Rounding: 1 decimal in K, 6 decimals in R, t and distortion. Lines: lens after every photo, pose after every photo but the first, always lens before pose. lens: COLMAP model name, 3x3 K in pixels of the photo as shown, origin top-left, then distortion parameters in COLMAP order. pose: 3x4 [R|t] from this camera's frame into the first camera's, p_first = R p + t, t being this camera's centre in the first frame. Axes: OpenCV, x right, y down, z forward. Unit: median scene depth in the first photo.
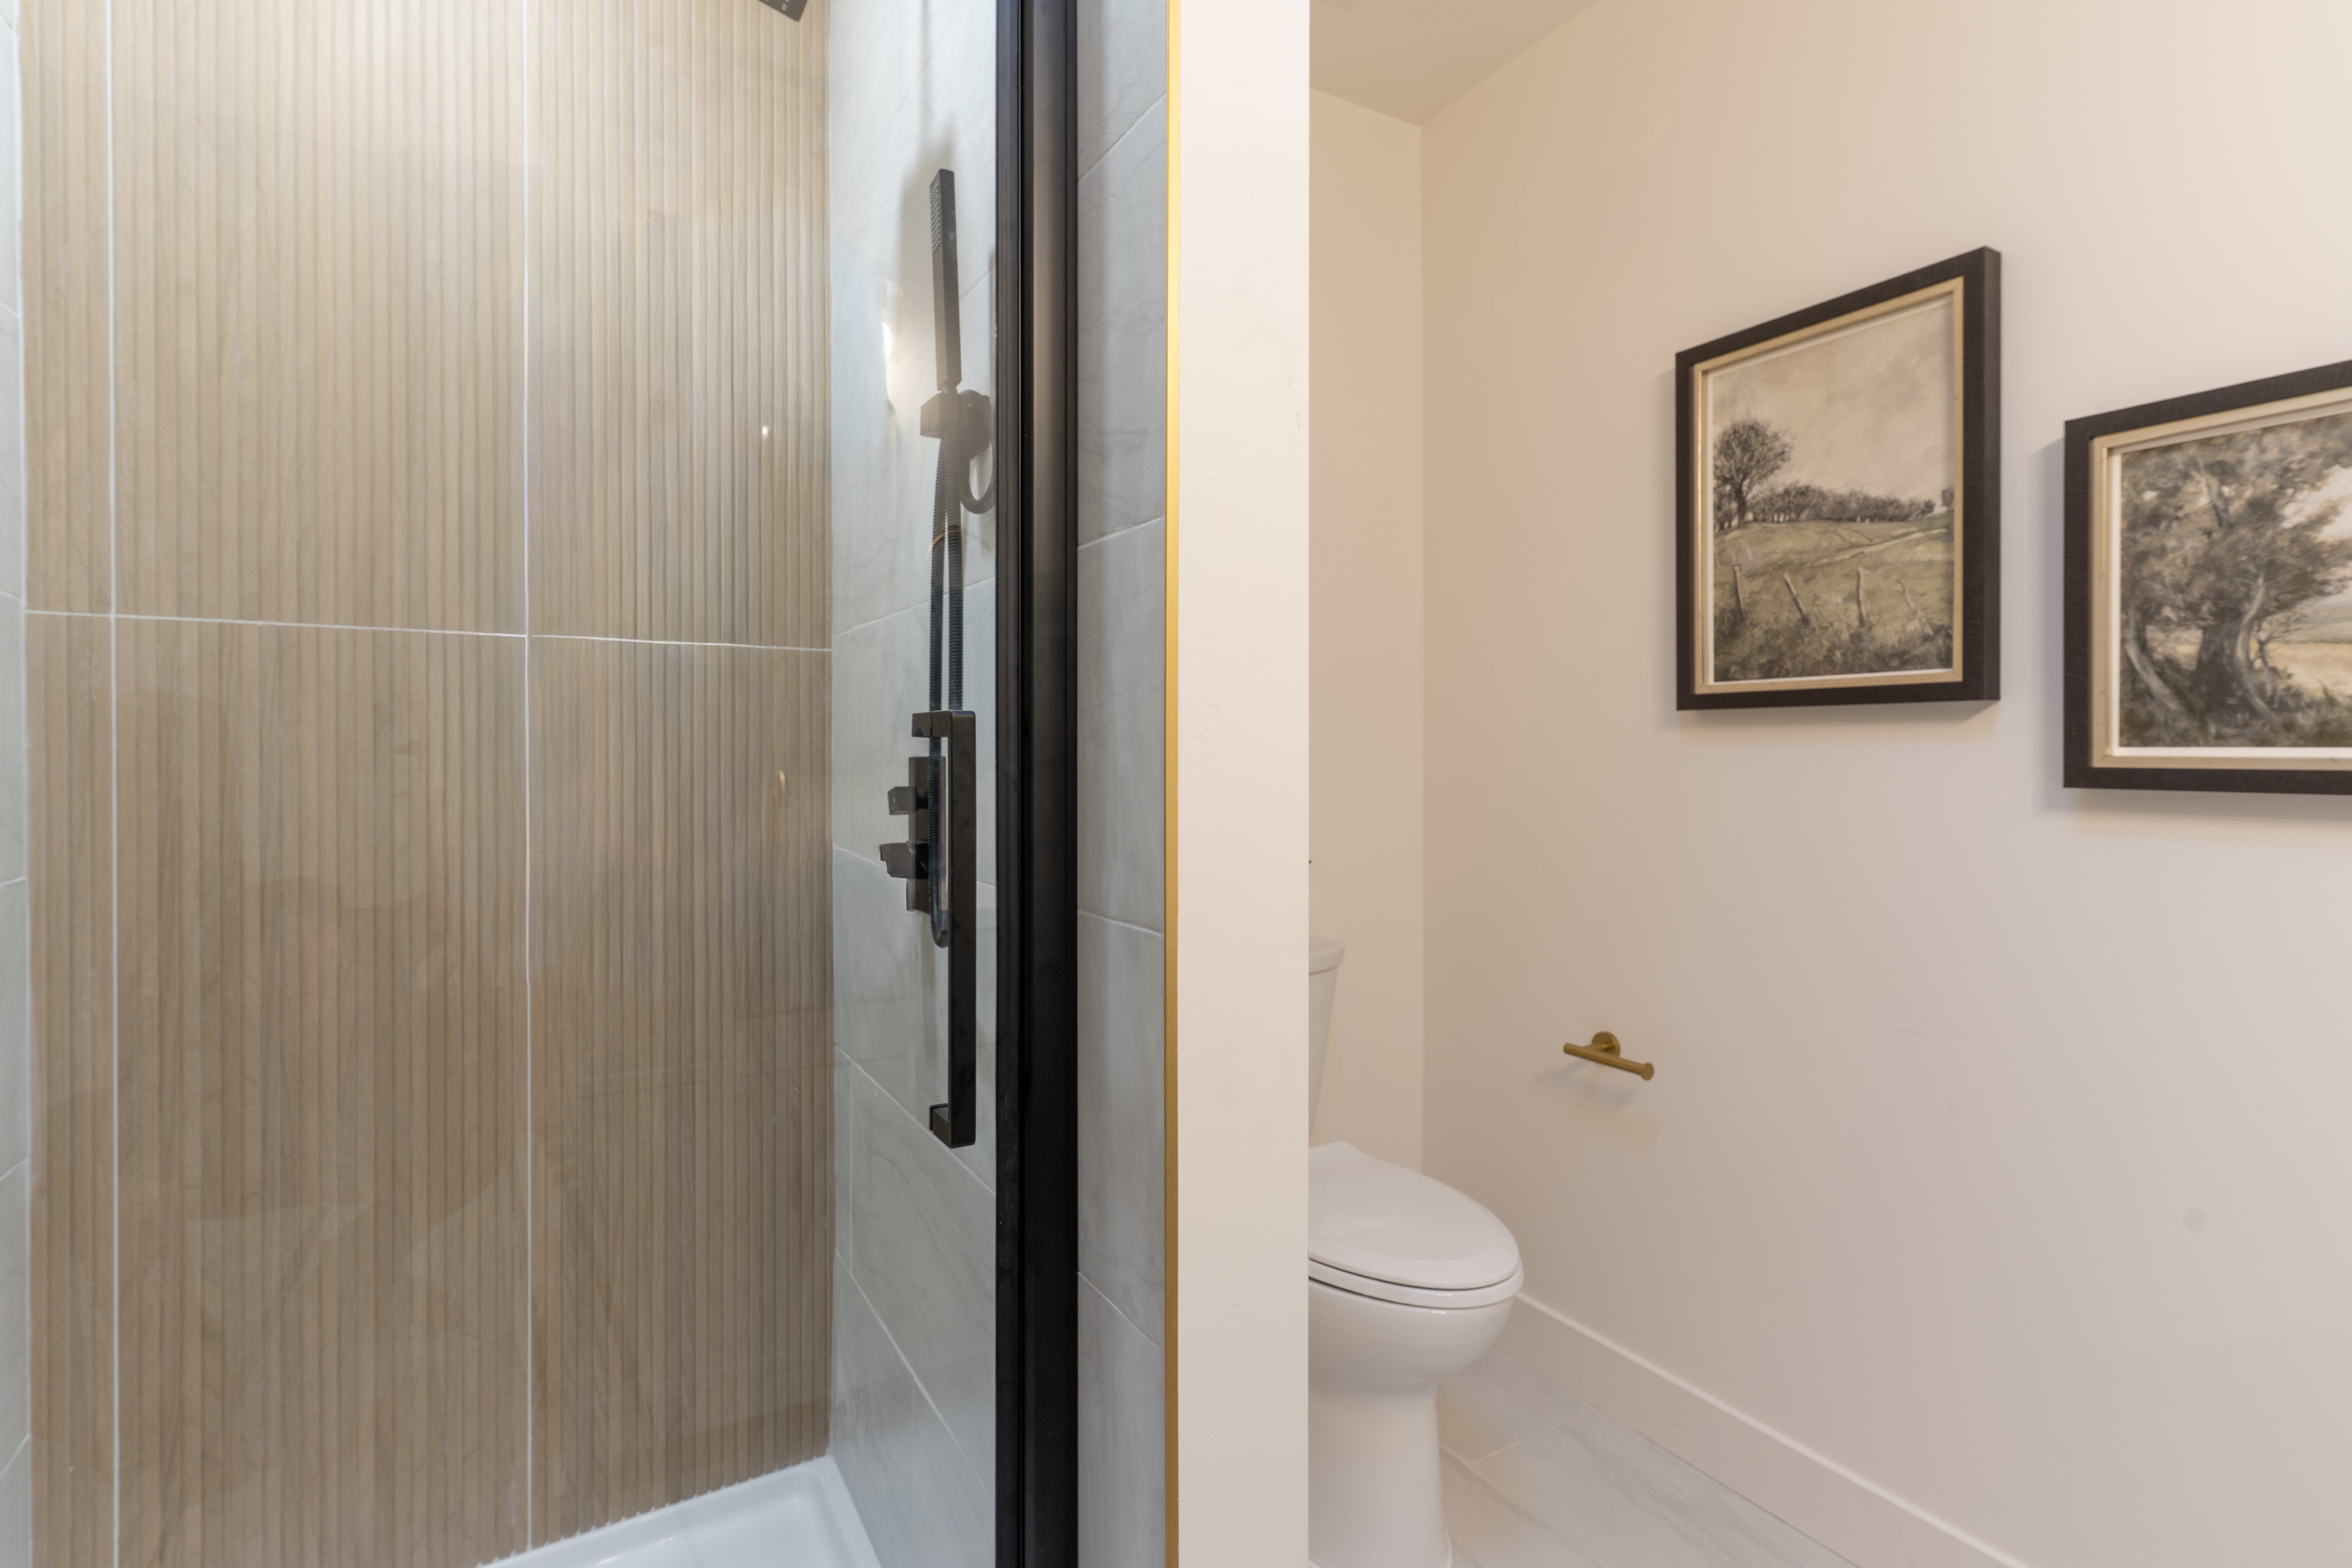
lens RADIAL K [[1140.8, 0, 1167.2], [0, 1140.8, 764.0], [0, 0, 1]] dist [0.010832, -0.002620]
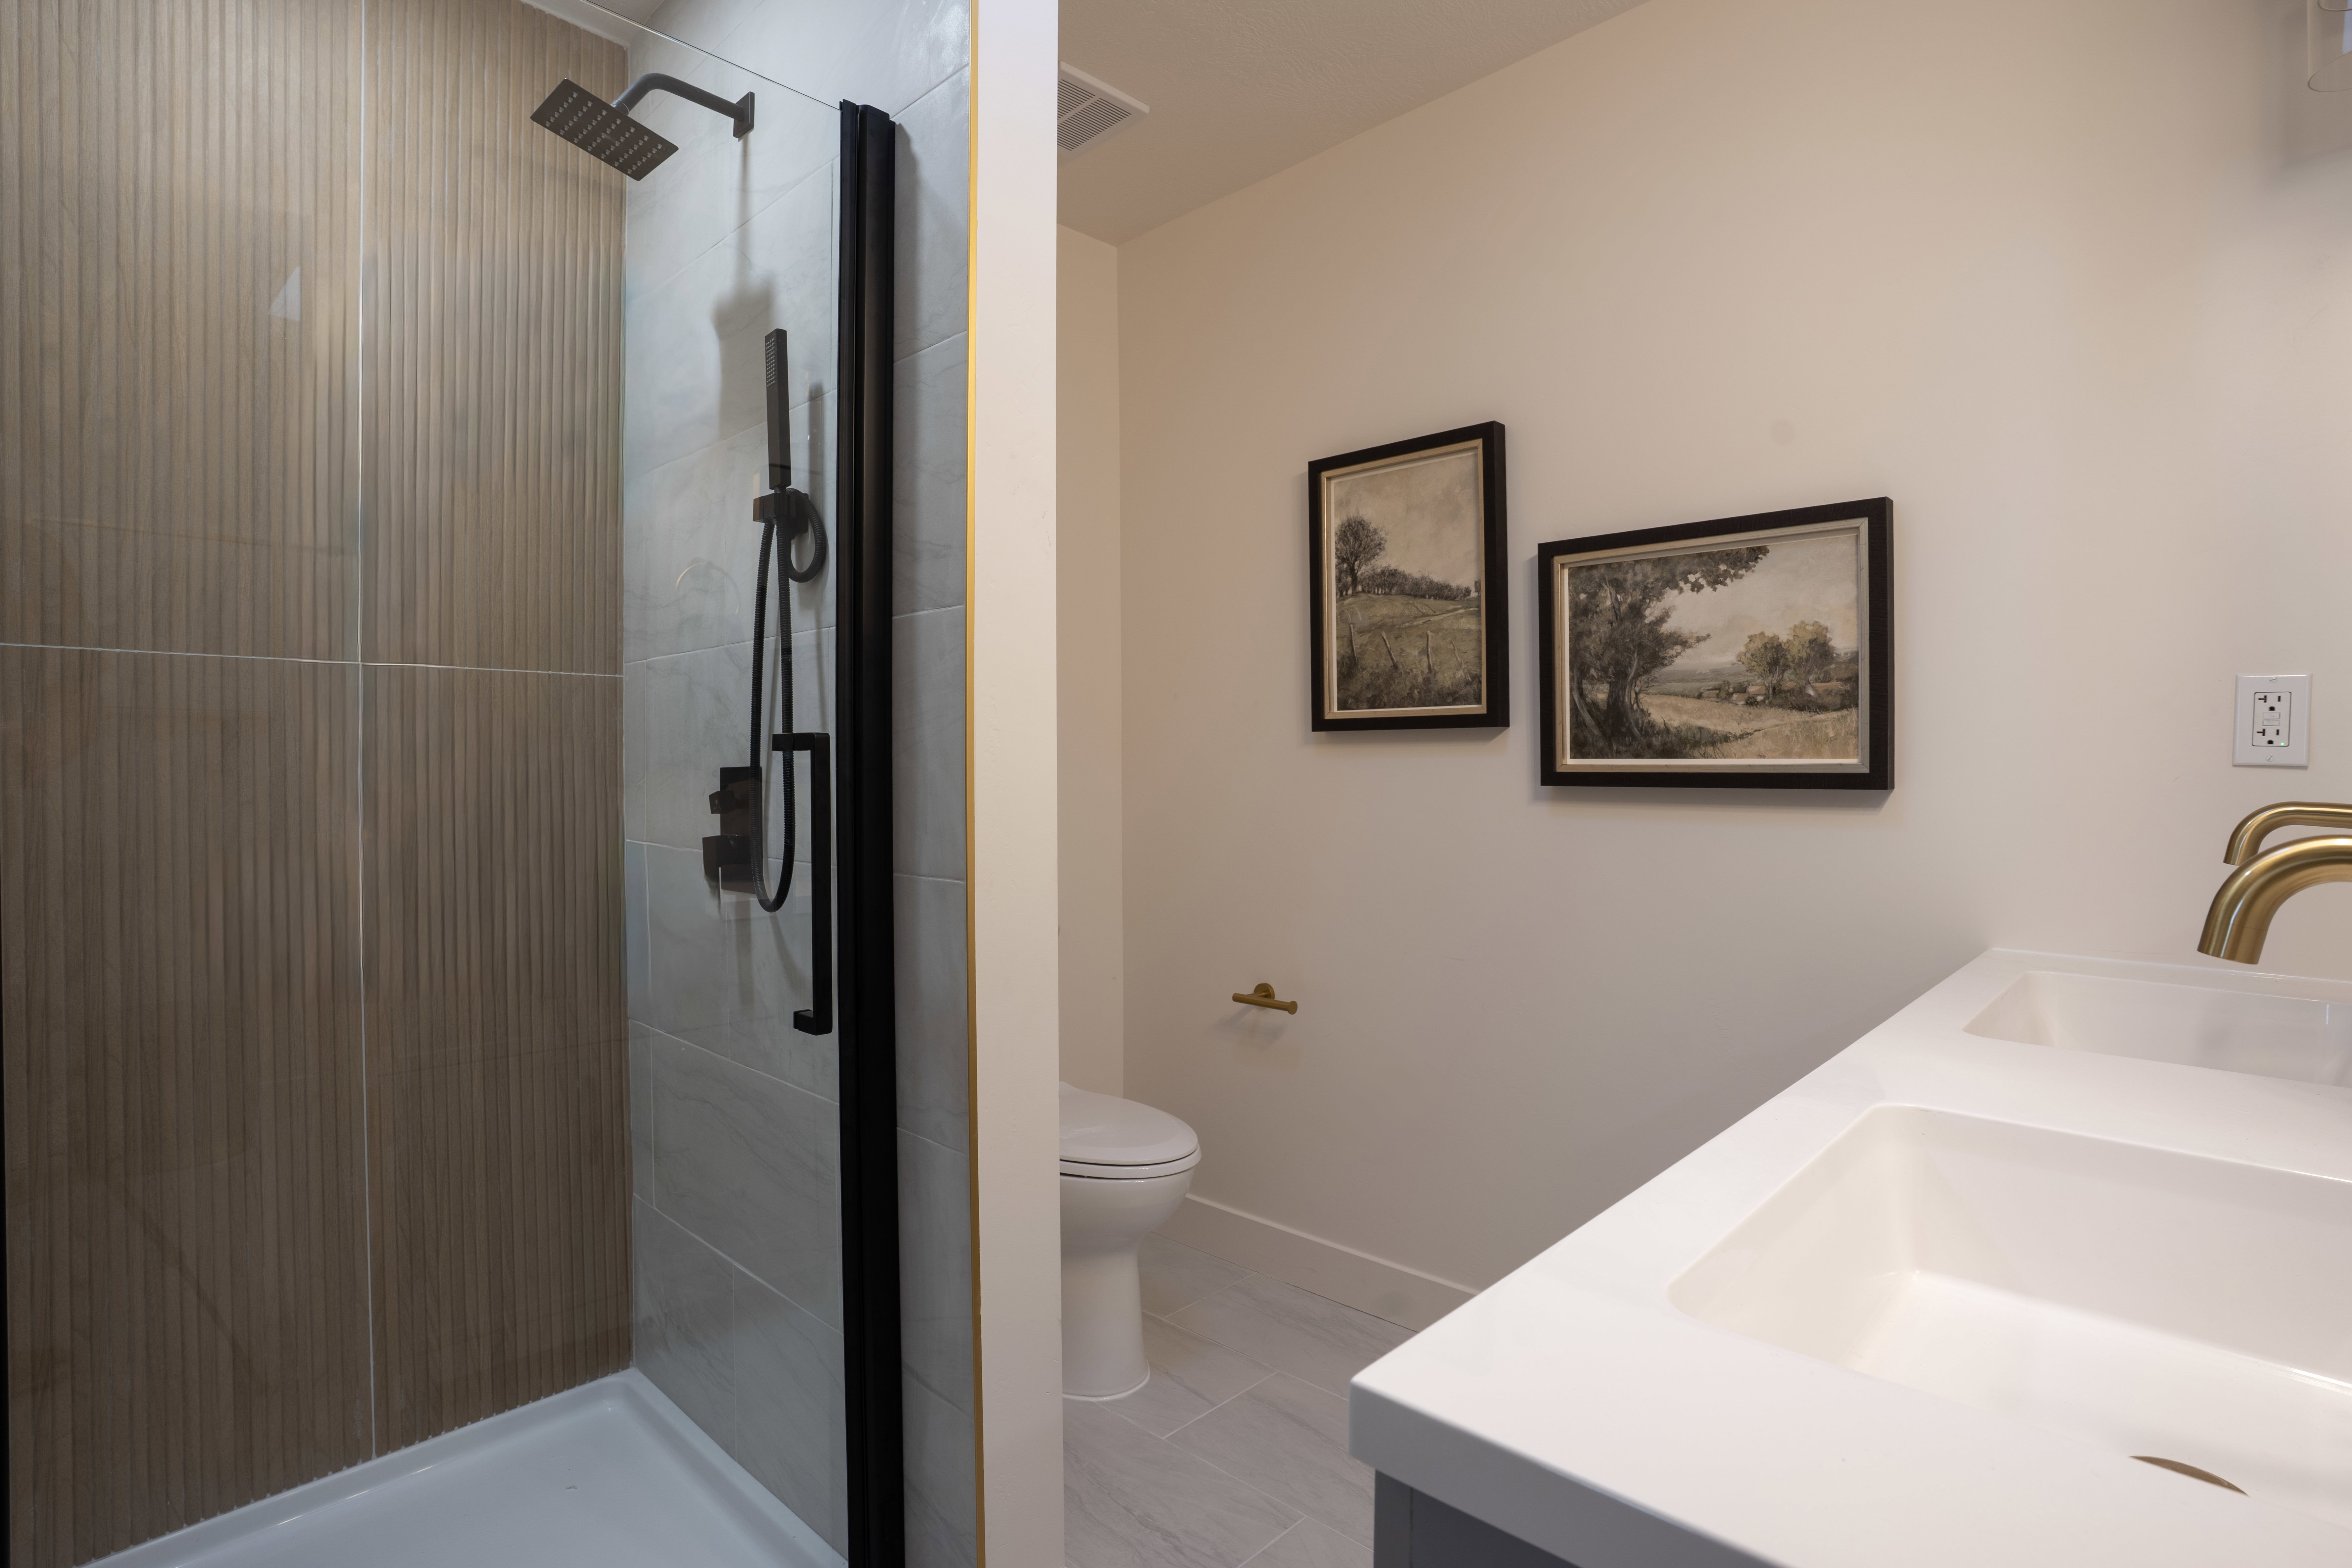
lens RADIAL K [[1140.8, 0, 1178.8], [0, 1140.8, 760.8], [0, 0, 1]] dist [0.010832, -0.002620]
pose [[0.962190, -0.002050, 0.272372, -0.092033], [0.006451, 0.999863, -0.015266, 0.008443], [-0.272303, 0.016446, 0.962071, -0.339553]]
